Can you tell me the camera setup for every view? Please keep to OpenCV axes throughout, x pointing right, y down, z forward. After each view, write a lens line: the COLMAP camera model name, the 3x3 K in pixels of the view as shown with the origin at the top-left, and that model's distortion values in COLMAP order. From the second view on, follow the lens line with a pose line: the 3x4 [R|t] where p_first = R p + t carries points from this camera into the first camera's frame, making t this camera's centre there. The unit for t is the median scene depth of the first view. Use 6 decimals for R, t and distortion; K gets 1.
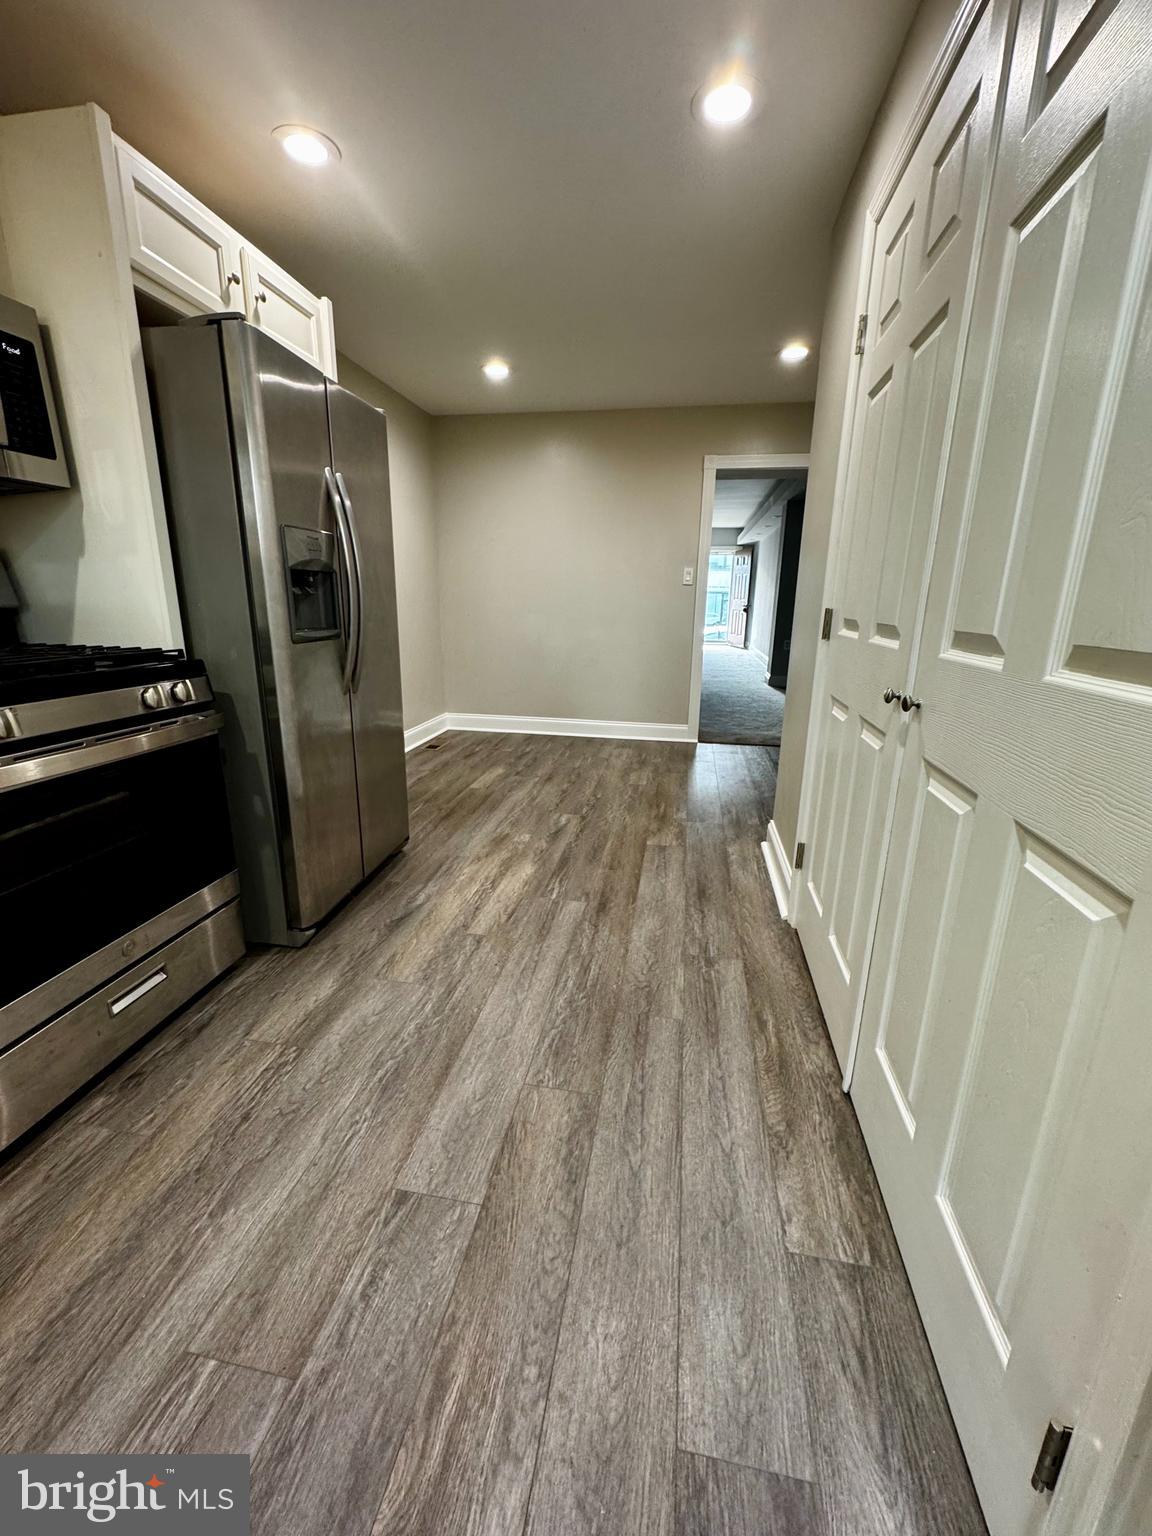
lens RADIAL K [[613.4, 0, 573.9], [0, 613.4, 761.3], [0, 0, 1]] dist [-0.002786, 0.000361]
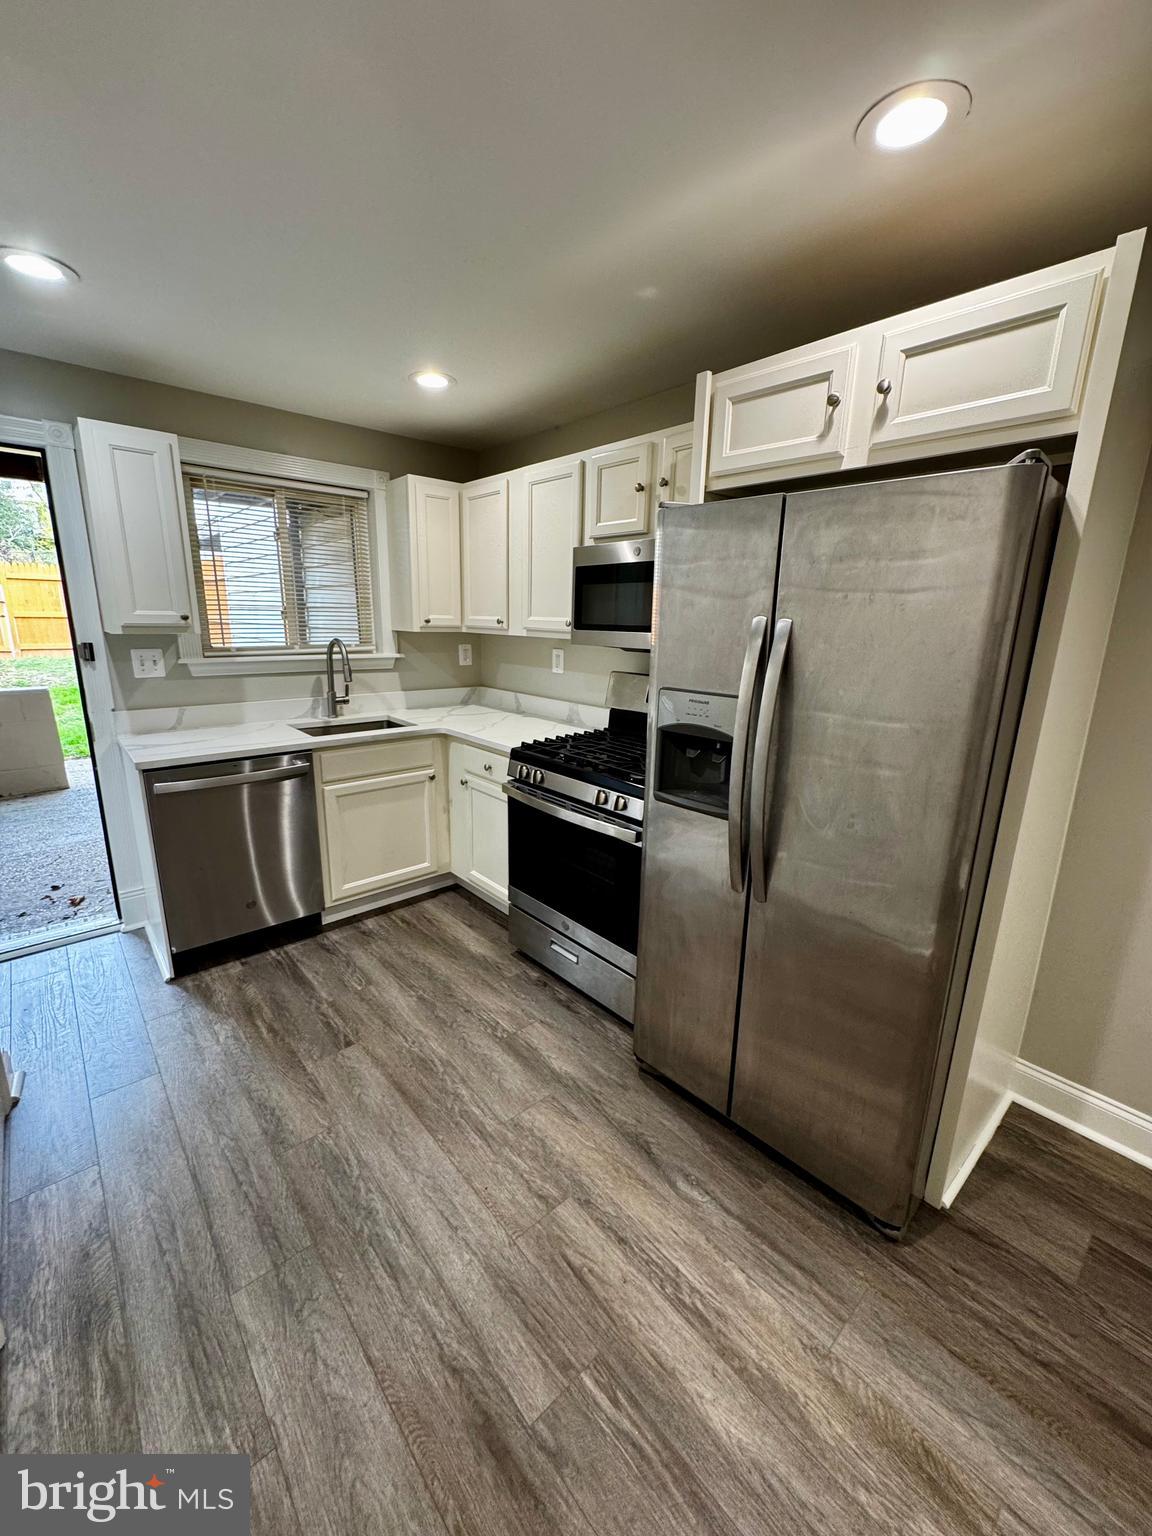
lens RADIAL K [[613.4, 0, 574.8], [0, 613.4, 767.3], [0, 0, 1]] dist [-0.002786, 0.000361]
pose [[-0.618699, 0.163885, -0.768344, 0.314709], [-0.228659, 0.898095, 0.375686, -0.480511], [0.751616, 0.408125, -0.518177, 1.155341]]
